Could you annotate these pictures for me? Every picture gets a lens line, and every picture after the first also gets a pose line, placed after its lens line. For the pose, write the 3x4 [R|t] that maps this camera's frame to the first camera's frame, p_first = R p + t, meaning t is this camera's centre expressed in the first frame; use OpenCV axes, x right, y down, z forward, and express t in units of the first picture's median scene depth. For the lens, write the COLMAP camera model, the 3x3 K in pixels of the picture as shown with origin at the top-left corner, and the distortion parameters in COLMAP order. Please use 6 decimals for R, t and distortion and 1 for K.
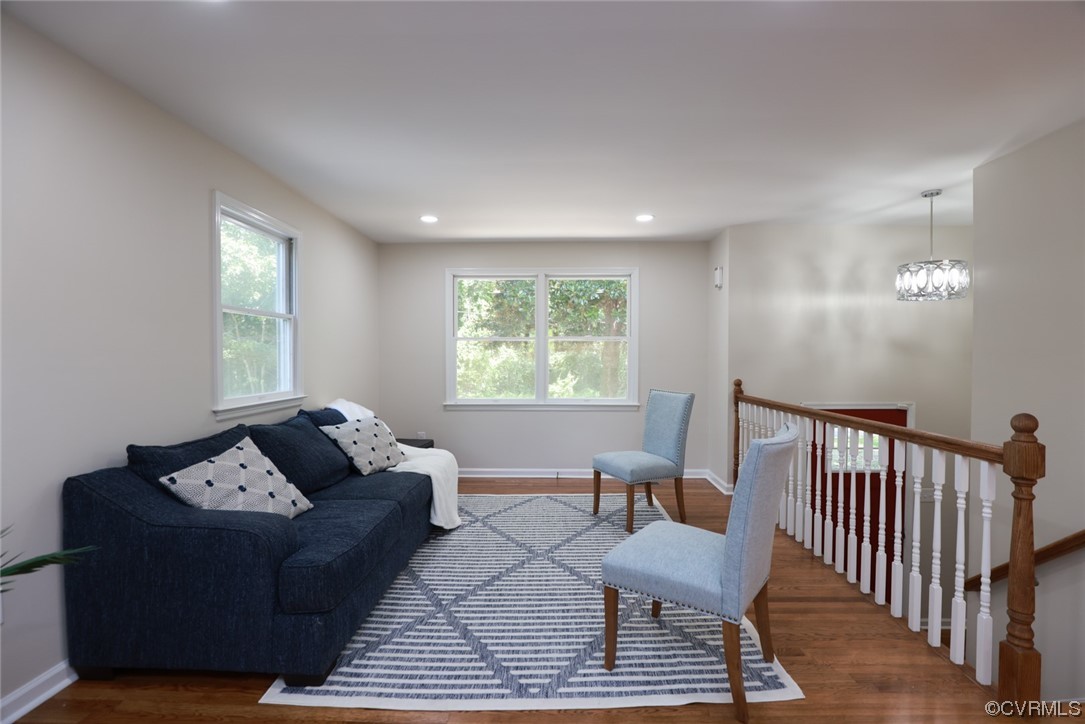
lens RADIAL K [[495.1, 0, 548.6], [0, 495.1, 365.0], [0, 0, 1]] dist [-0.037659, 0.007662]
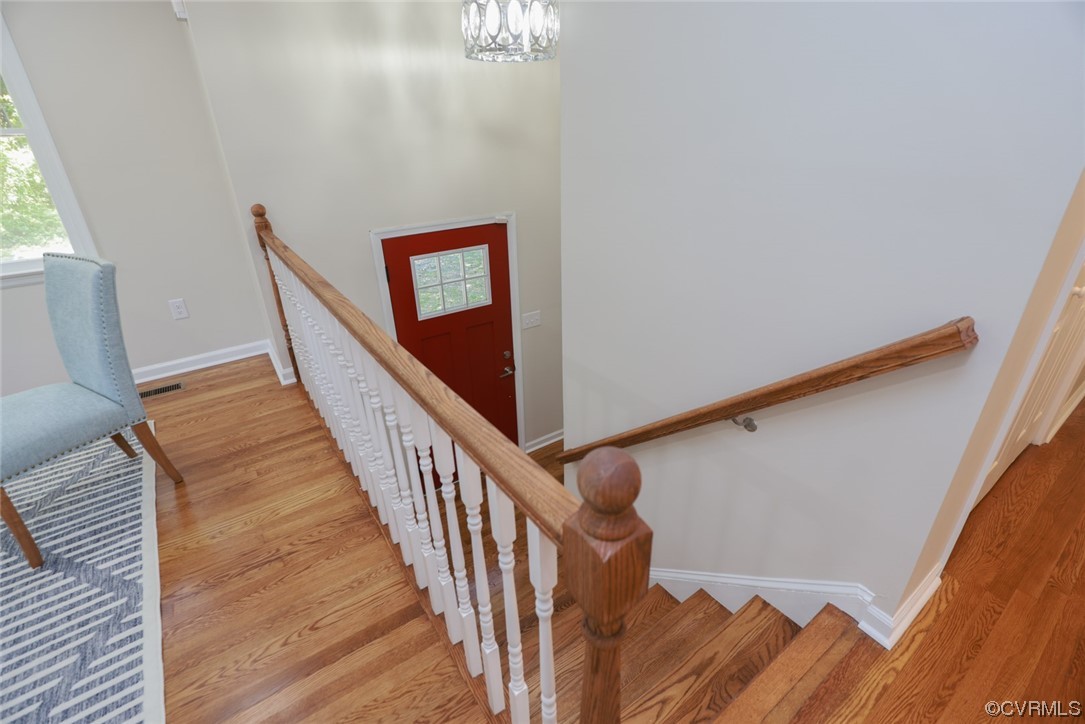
lens RADIAL K [[495.1, 0, 541.8], [0, 495.1, 363.9], [0, 0, 1]] dist [-0.037659, 0.007662]
pose [[0.805938, -0.275506, 0.523985, 0.419498], [0.032965, 0.904622, 0.424938, -0.050149], [-0.591081, -0.325200, 0.738152, 0.422527]]
